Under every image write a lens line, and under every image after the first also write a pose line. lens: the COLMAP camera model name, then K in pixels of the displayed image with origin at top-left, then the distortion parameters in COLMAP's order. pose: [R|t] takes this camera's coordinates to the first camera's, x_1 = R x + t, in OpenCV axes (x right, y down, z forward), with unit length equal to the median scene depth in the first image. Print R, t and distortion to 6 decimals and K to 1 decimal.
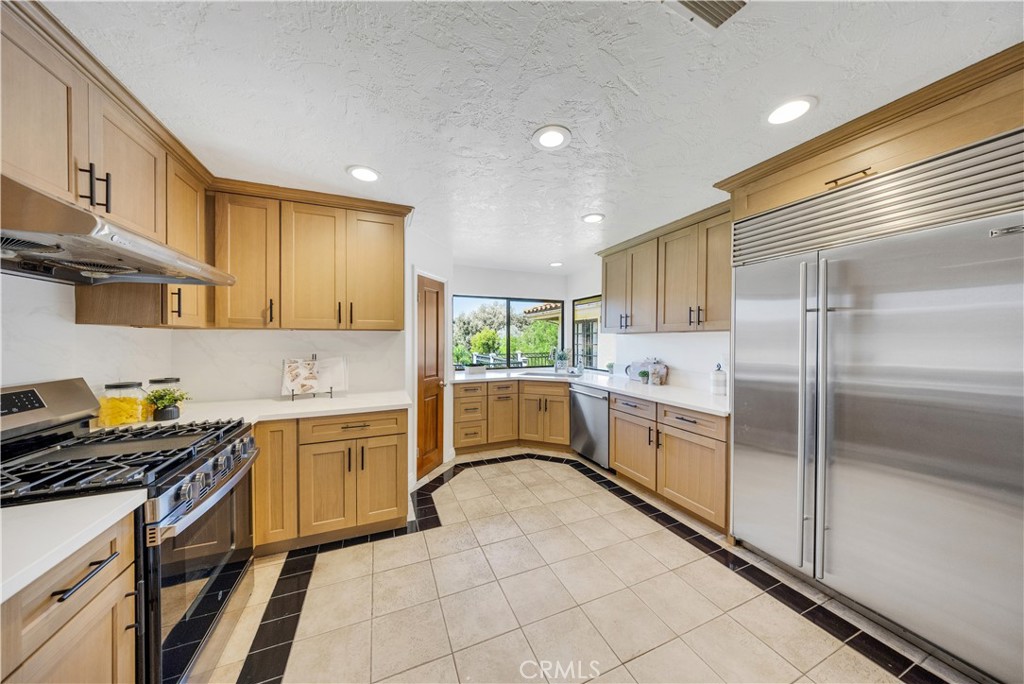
lens RADIAL K [[299.1, 0, 534.1], [0, 299.1, 340.8], [0, 0, 1]] dist [-0.001177, -0.000137]
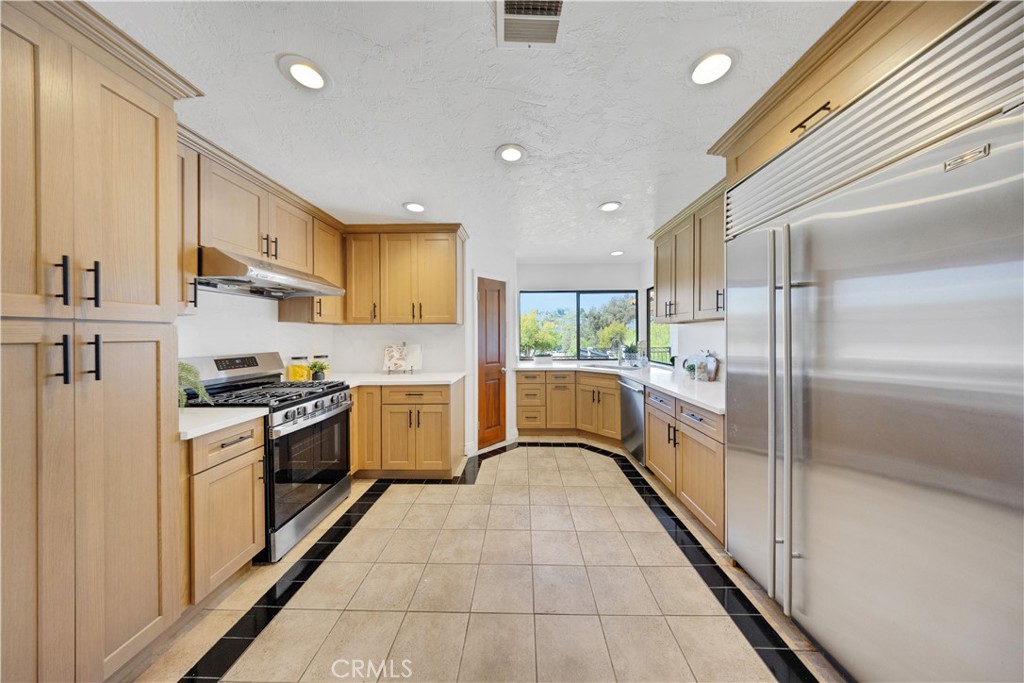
lens RADIAL K [[306.5, 0, 534.1], [0, 306.5, 334.7], [0, 0, 1]] dist [-0.000495, -0.000011]
pose [[0.912126, -0.002493, -0.409903, 0.400013], [0.000901, 0.999991, -0.004076, 0.019021], [0.409910, 0.003348, 0.912120, -0.029534]]
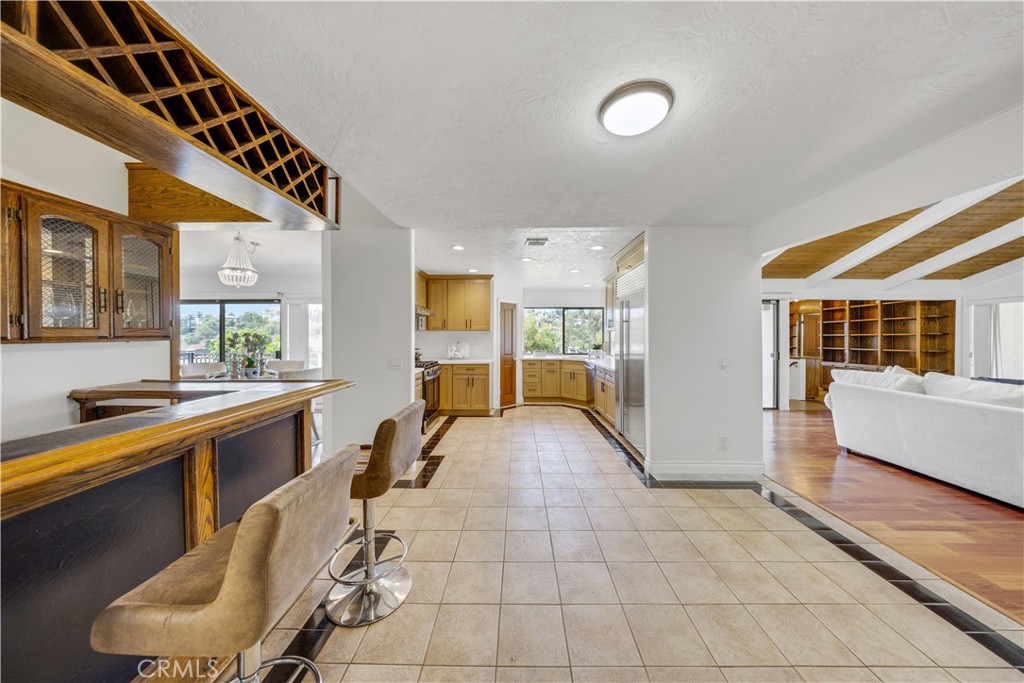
lens RADIAL K [[313.1, 0, 508.5], [0, 313.1, 338.6], [0, 0, 1]] dist [-0.017282, -0.000152]
pose [[0.880742, 0.005504, -0.473565, 0.804344], [-0.004732, 0.999985, 0.002823, 0.016113], [0.473573, -0.000245, 0.880754, -1.003797]]
